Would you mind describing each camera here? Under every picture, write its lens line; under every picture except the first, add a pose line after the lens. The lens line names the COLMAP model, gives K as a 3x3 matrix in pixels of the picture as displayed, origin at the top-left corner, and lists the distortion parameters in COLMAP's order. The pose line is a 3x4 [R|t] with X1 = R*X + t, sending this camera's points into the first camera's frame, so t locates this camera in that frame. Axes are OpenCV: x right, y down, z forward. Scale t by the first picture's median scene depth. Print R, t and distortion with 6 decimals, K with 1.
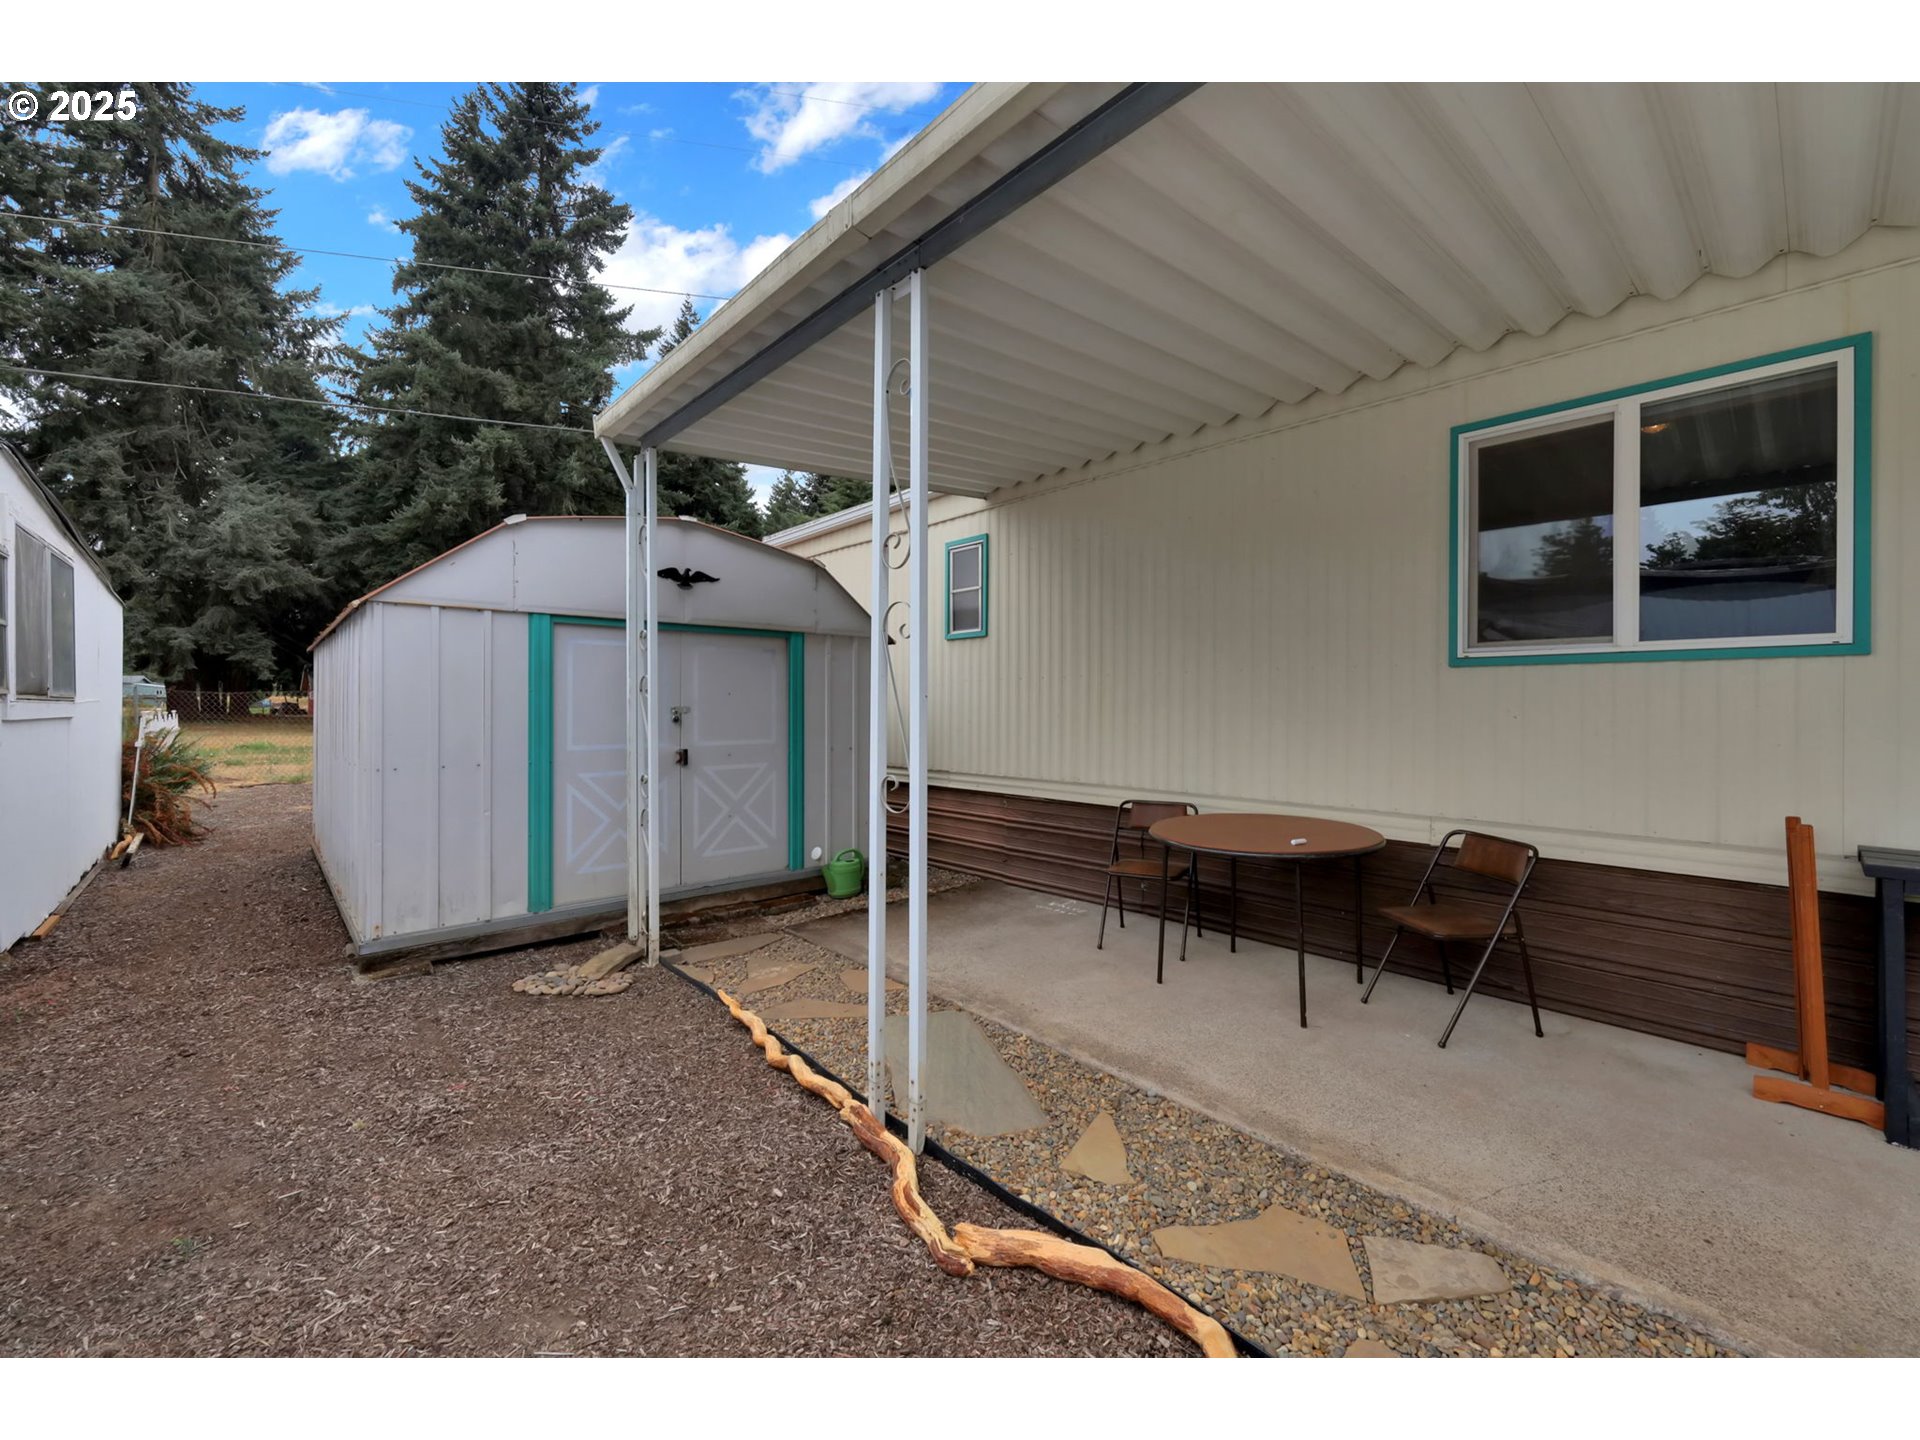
lens RADIAL K [[783.2, 0, 964.0], [0, 783.2, 684.8], [0, 0, 1]] dist [-0.001283, 0.000109]
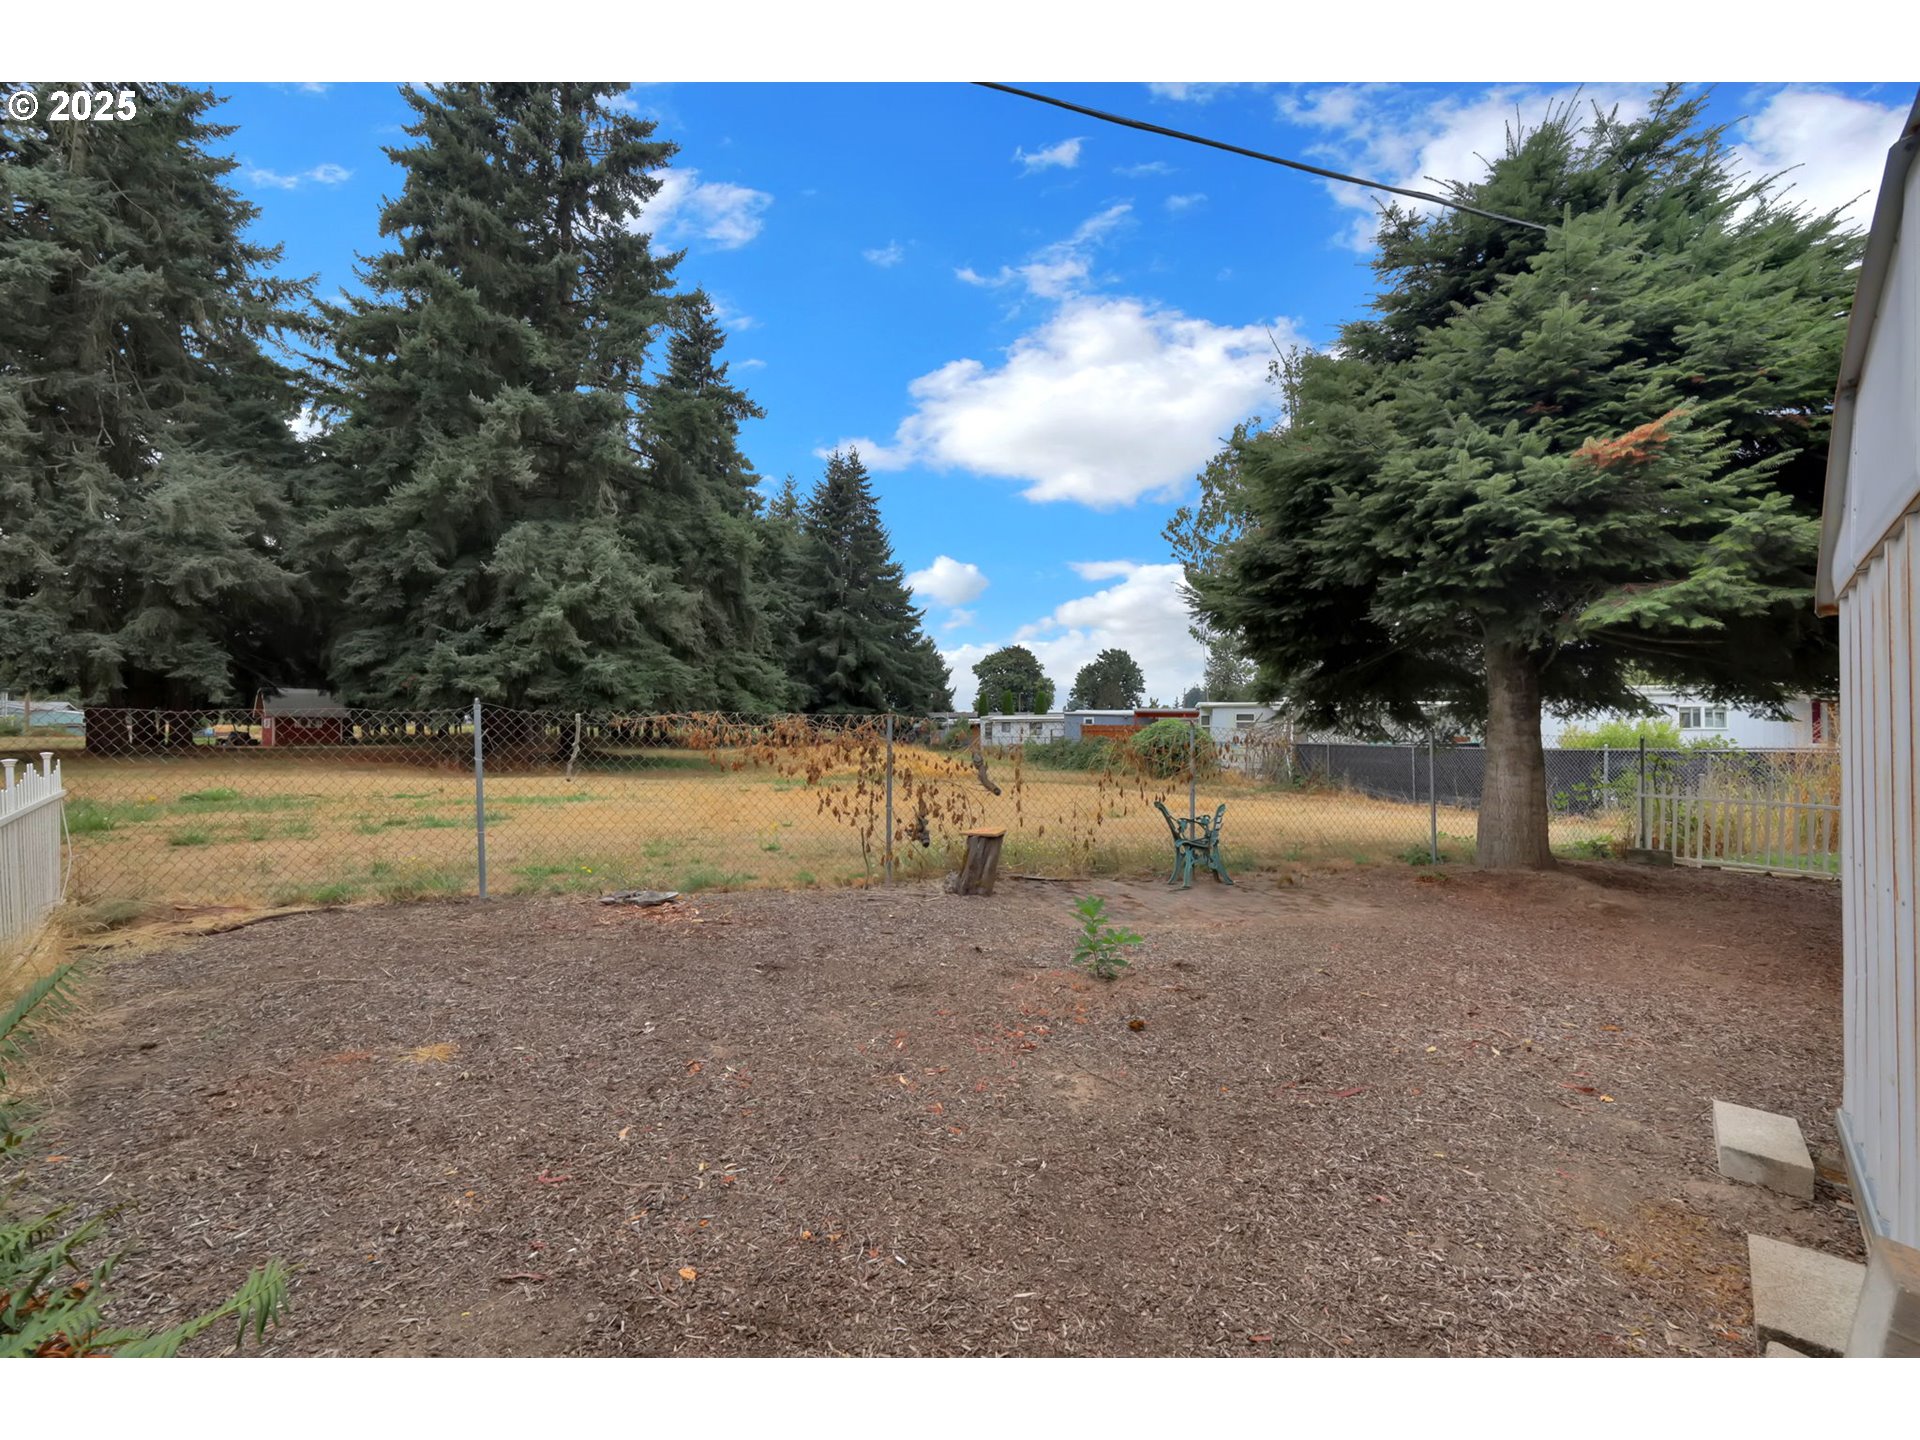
lens RADIAL K [[775.9, 0, 966.2], [0, 775.9, 708.6], [0, 0, 1]] dist [-0.000490, -0.000119]
pose [[0.998890, 0.000948, 0.047085, -0.180634], [-0.000653, 0.999980, -0.006281, 0.003697], [-0.047090, 0.006243, 0.998871, 0.188768]]
